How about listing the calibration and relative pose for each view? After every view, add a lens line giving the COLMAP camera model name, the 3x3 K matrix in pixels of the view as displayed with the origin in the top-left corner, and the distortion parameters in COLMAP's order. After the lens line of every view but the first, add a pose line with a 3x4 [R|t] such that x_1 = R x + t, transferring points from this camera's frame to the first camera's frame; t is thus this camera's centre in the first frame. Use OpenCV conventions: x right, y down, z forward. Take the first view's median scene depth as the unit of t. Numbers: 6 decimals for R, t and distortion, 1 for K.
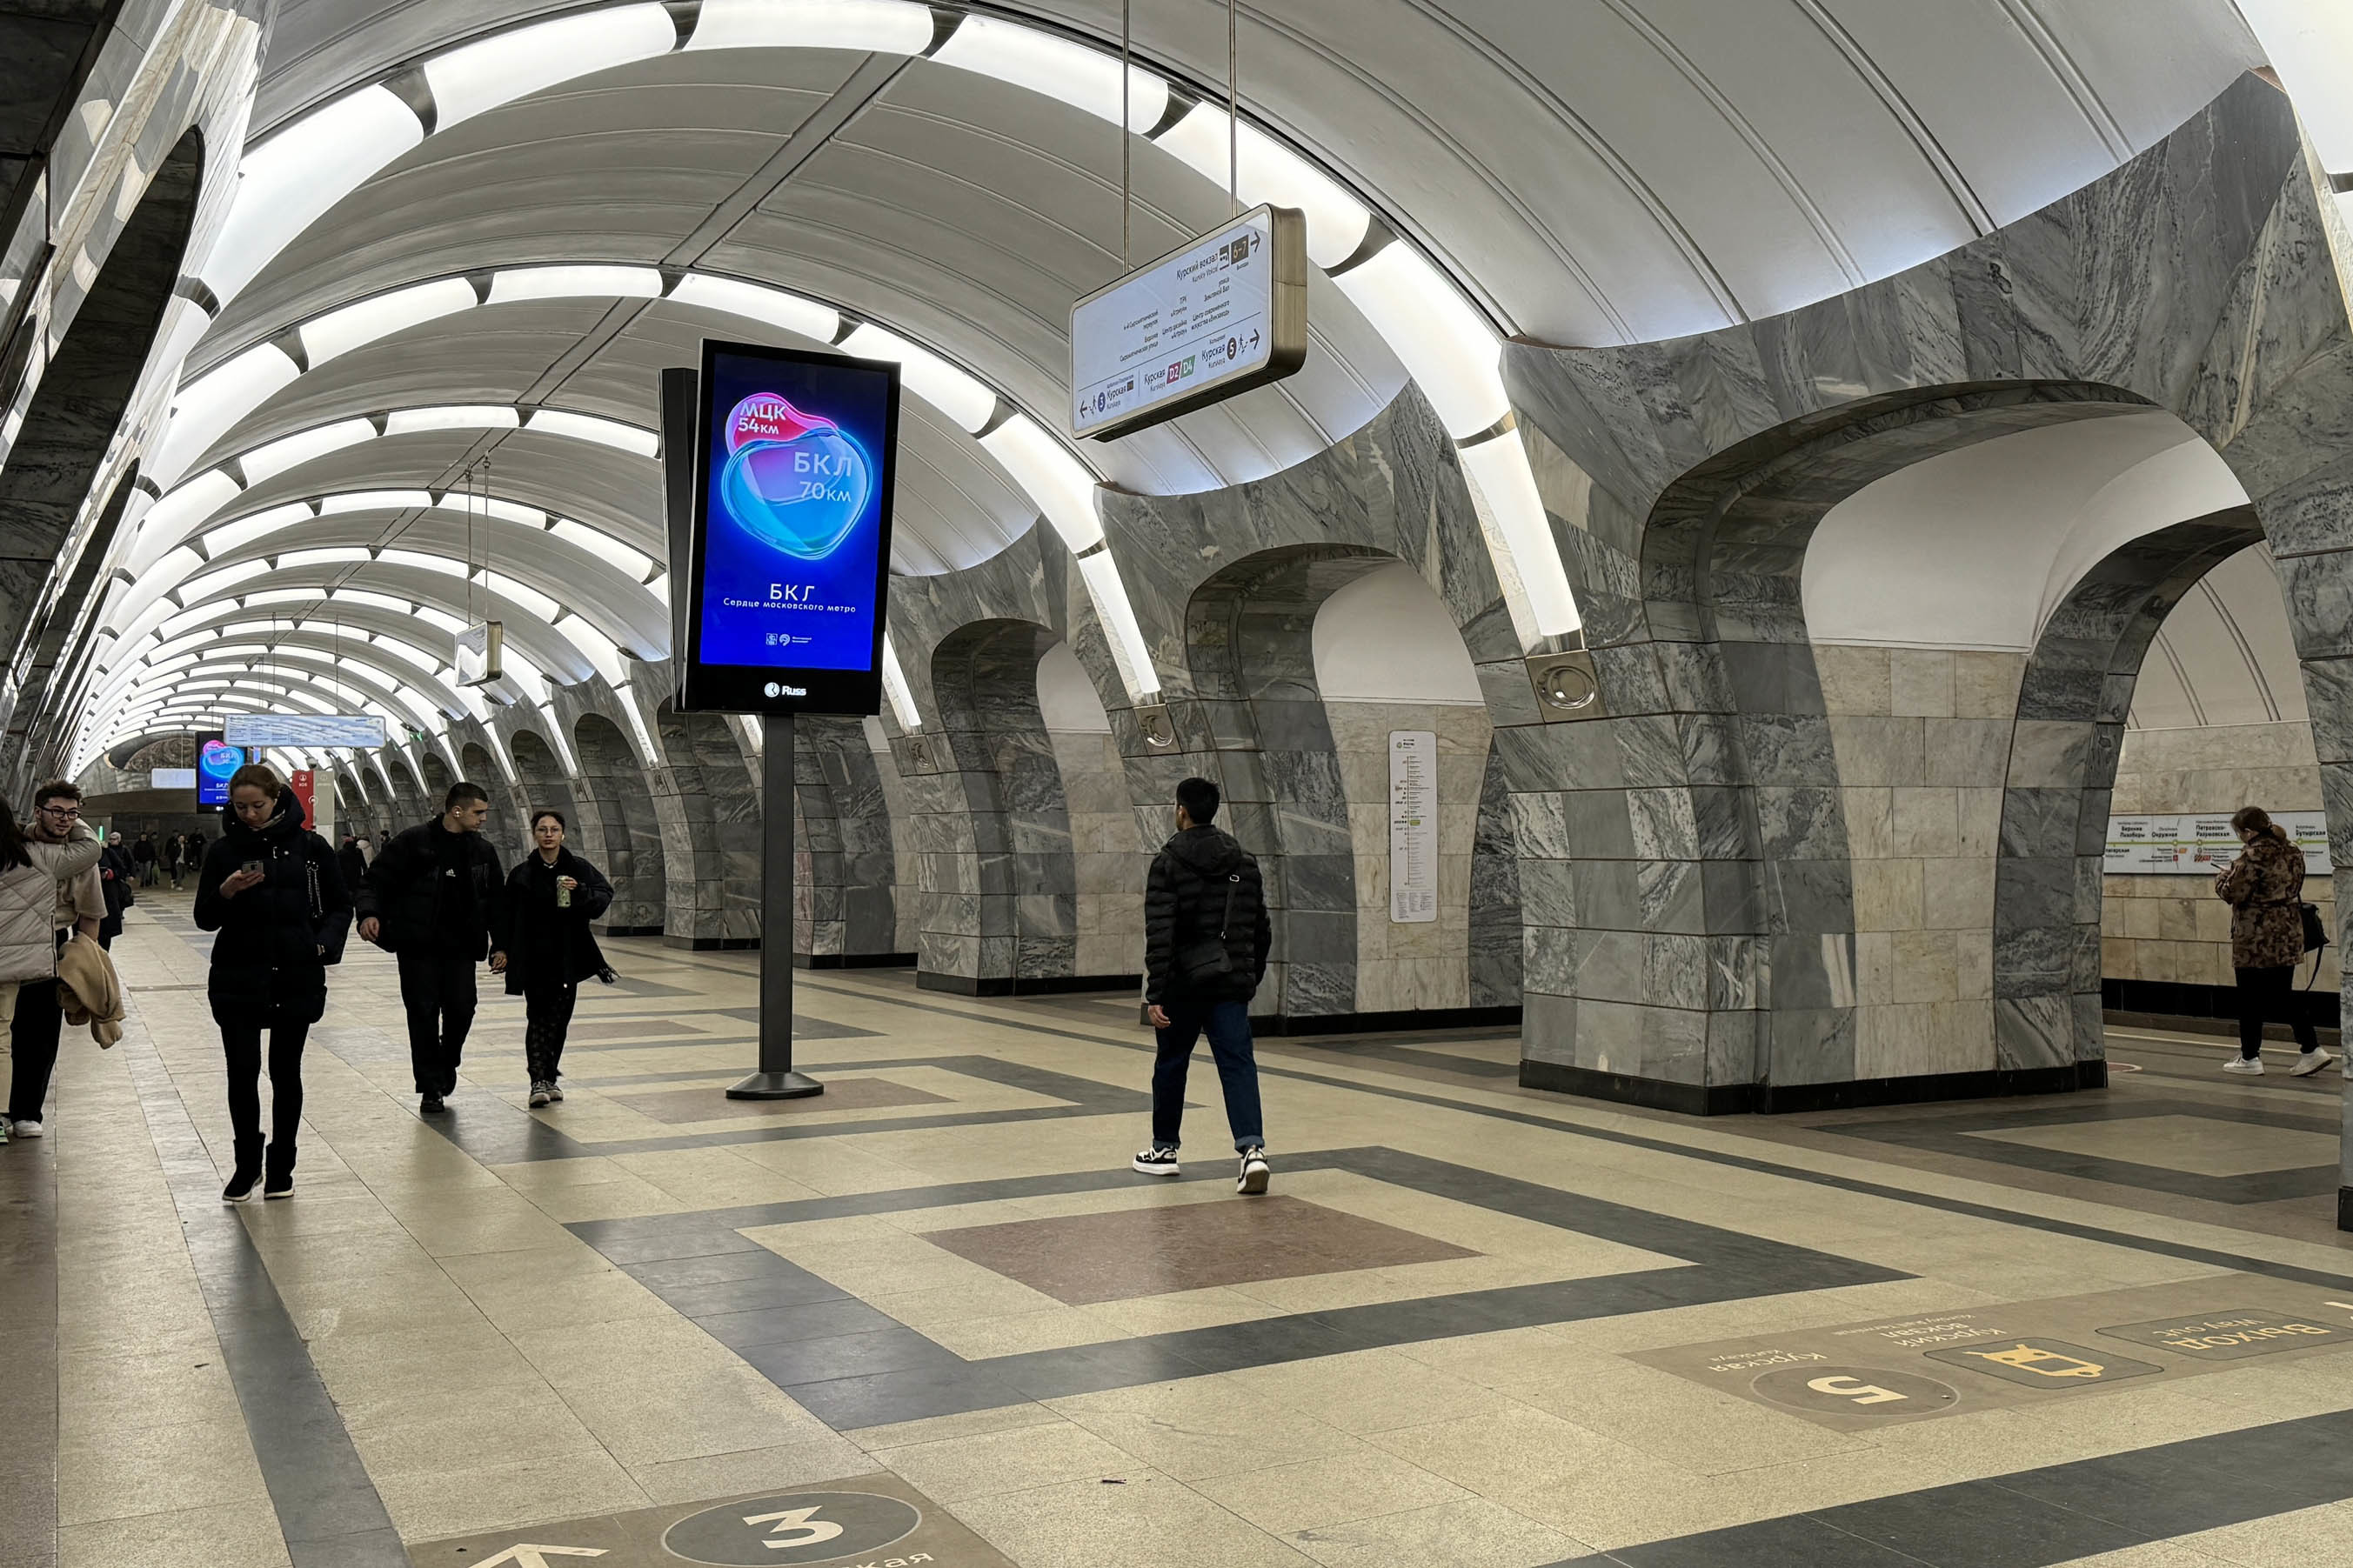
lens RADIAL K [[2046.1, 0, 1176.5], [0, 2046.1, 784.0], [0, 0, 1]] dist [0.015004, 0.001490]
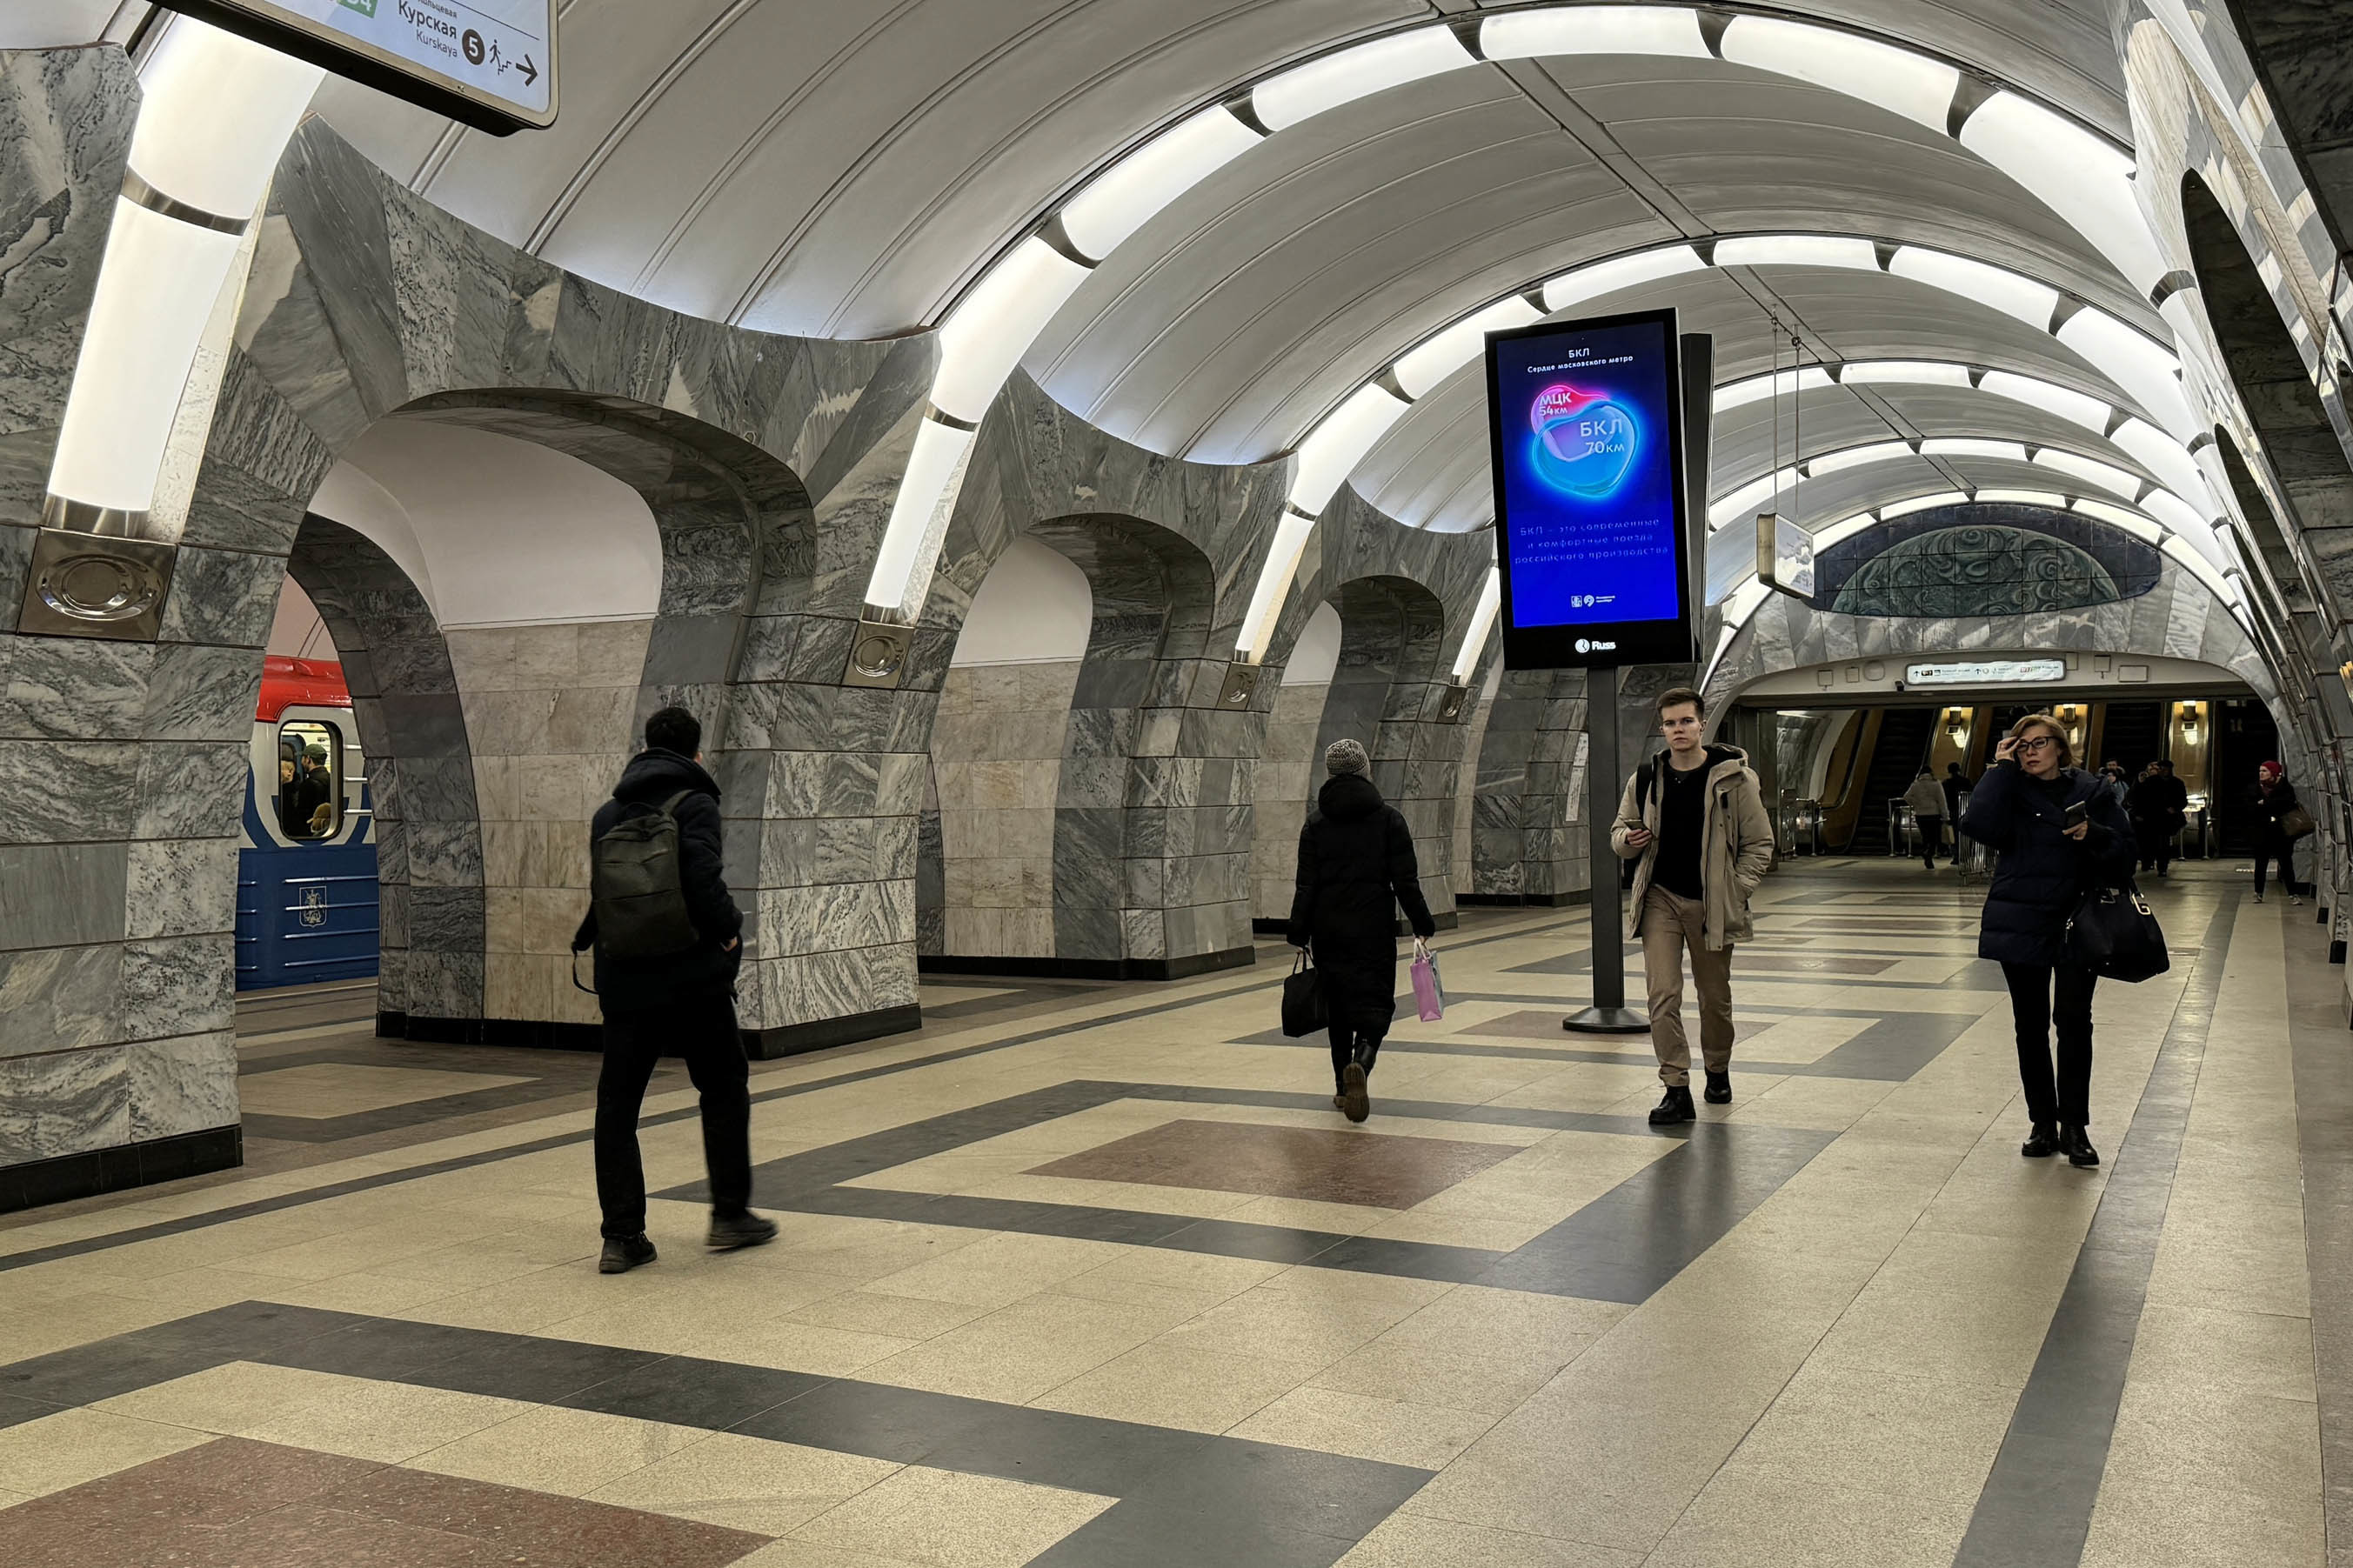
lens RADIAL K [[2046.1, 0, 1176.5], [0, 2046.1, 784.0], [0, 0, 1]] dist [0.015004, 0.001490]
pose [[-0.570064, 0.011190, 0.821524, -0.819053], [-0.005022, 0.999841, -0.017104, 0.039266], [-0.821585, -0.013876, -0.569917, 1.565406]]
